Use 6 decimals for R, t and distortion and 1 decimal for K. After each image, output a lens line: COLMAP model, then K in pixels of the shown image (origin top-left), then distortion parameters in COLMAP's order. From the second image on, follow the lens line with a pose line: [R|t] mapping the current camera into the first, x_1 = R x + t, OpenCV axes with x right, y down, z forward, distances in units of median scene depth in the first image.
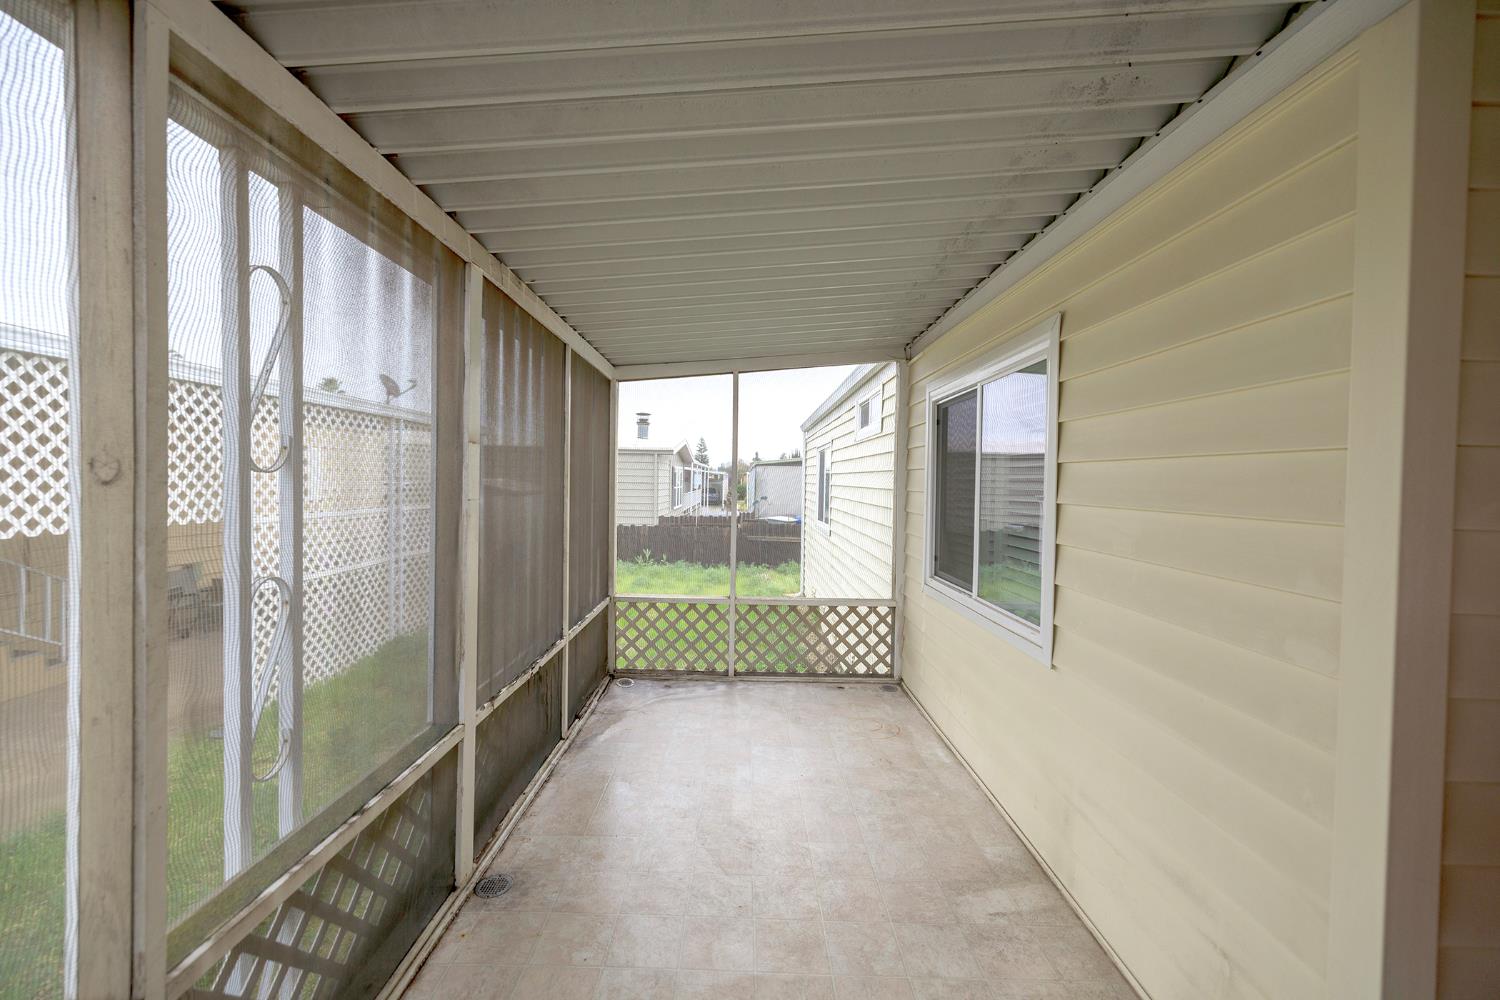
lens RADIAL K [[628.7, 0, 738.5], [0, 628.7, 494.8], [0, 0, 1]] dist [0.001264, -0.000105]
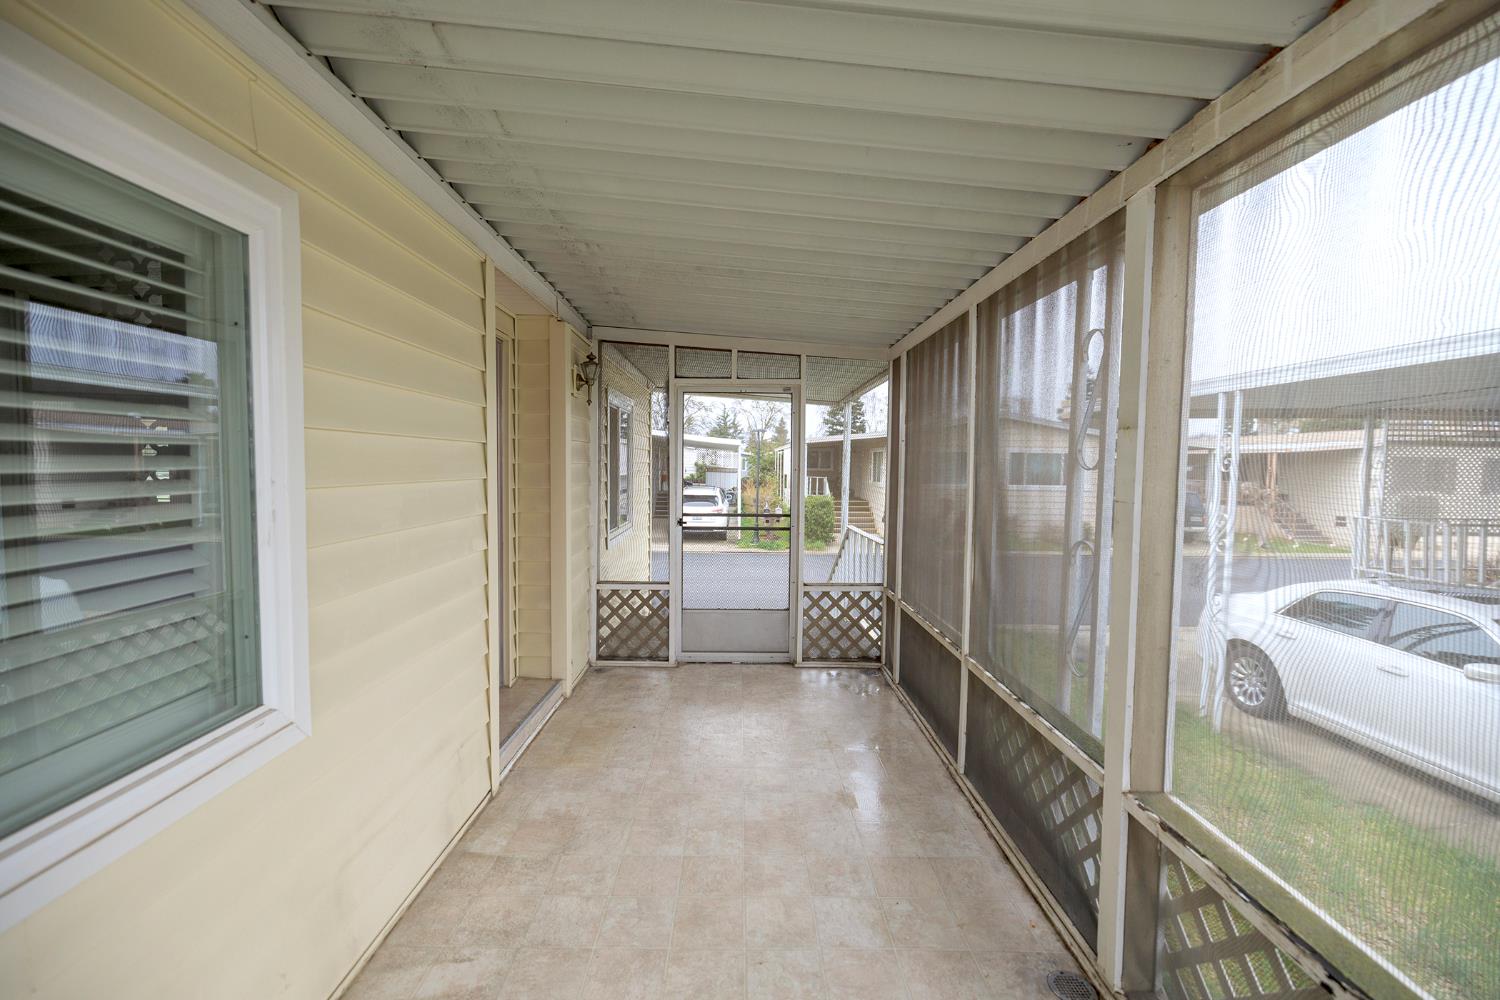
lens RADIAL K [[628.7, 0, 738.5], [0, 628.7, 494.8], [0, 0, 1]] dist [0.001264, -0.000105]
pose [[-0.999531, -0.028482, -0.011247, 0.069139], [-0.029257, 0.996672, 0.076085, -0.054084], [0.009043, 0.076378, -0.997038, 2.064121]]
